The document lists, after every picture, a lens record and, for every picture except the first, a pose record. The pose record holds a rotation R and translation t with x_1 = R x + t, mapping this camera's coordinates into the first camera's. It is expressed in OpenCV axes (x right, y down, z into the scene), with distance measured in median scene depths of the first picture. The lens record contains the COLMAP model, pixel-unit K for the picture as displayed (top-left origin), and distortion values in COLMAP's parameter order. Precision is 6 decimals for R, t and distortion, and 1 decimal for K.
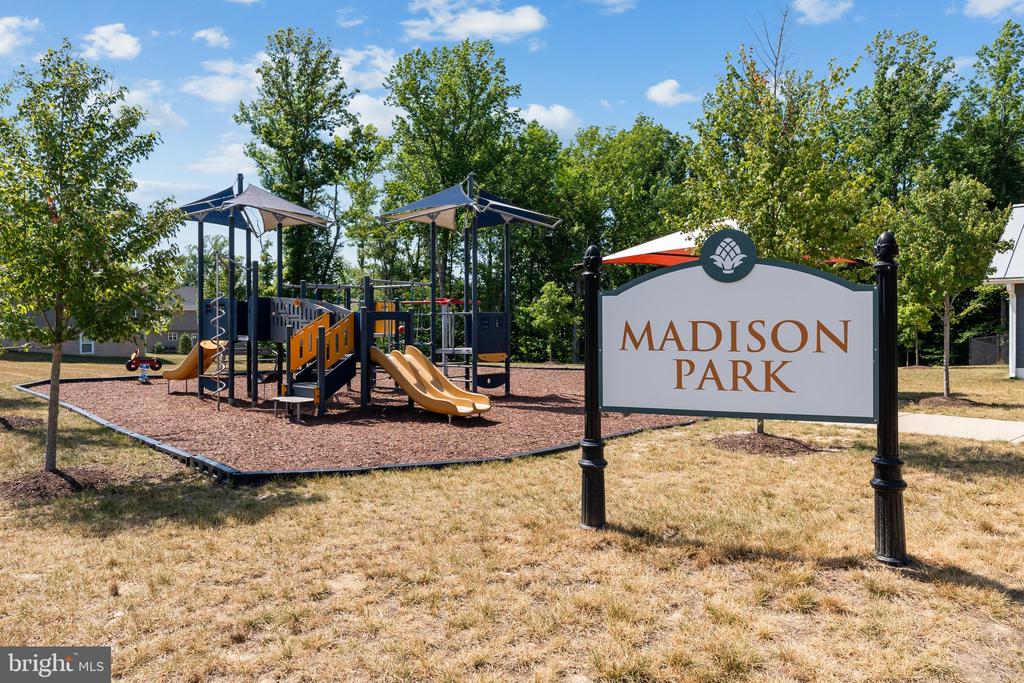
lens RADIAL K [[692.7, 0, 511.9], [0, 692.7, 321.0], [0, 0, 1]] dist [-0.001379, 0.001786]
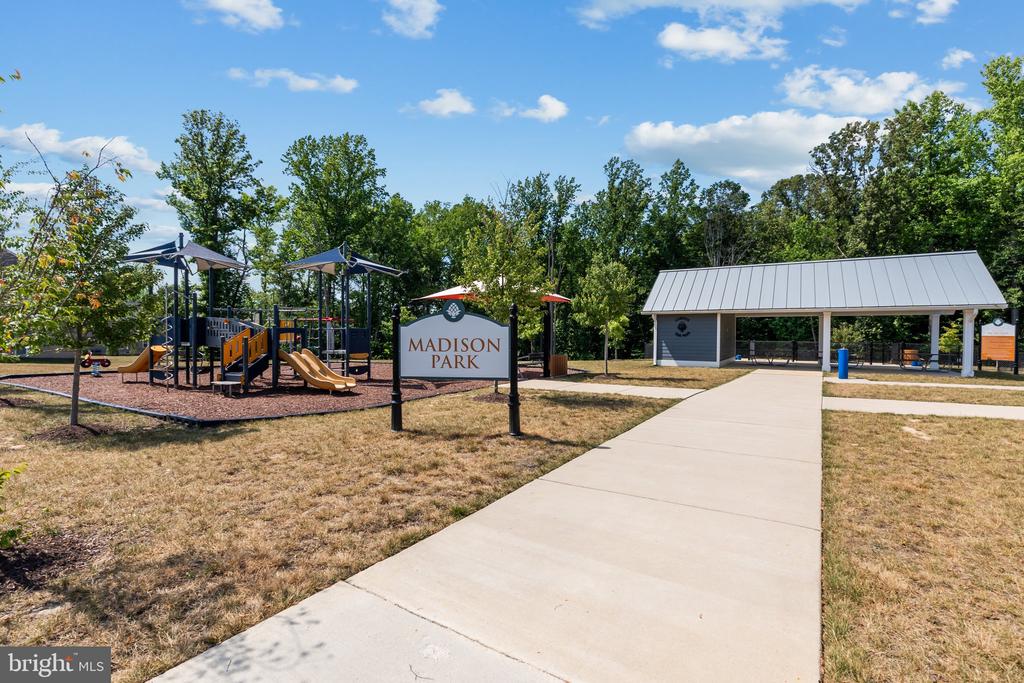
lens RADIAL K [[480.3, 0, 512.0], [0, 480.3, 341.5], [0, 0, 1]] dist [0.000882, 0.000338]
pose [[0.964983, 0.001031, 0.262309, 0.021077], [-0.006724, 0.999761, 0.020809, -0.006967], [-0.262225, -0.021844, 0.964760, -0.171821]]
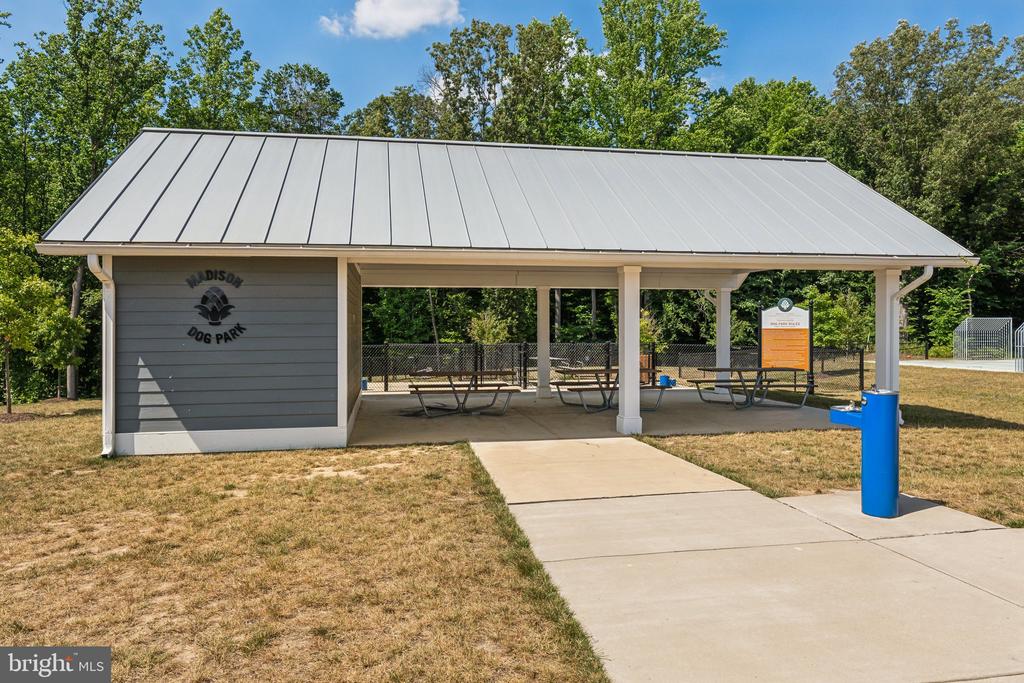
lens RADIAL K [[642.4, 0, 511.0], [0, 642.4, 328.5], [0, 0, 1]] dist [-0.041303, 0.054883]
pose [[0.530950, -0.004009, 0.847394, 0.620037], [0.001386, 0.999992, 0.003862, -0.007990], [-0.847402, -0.000876, 0.530951, 0.661477]]
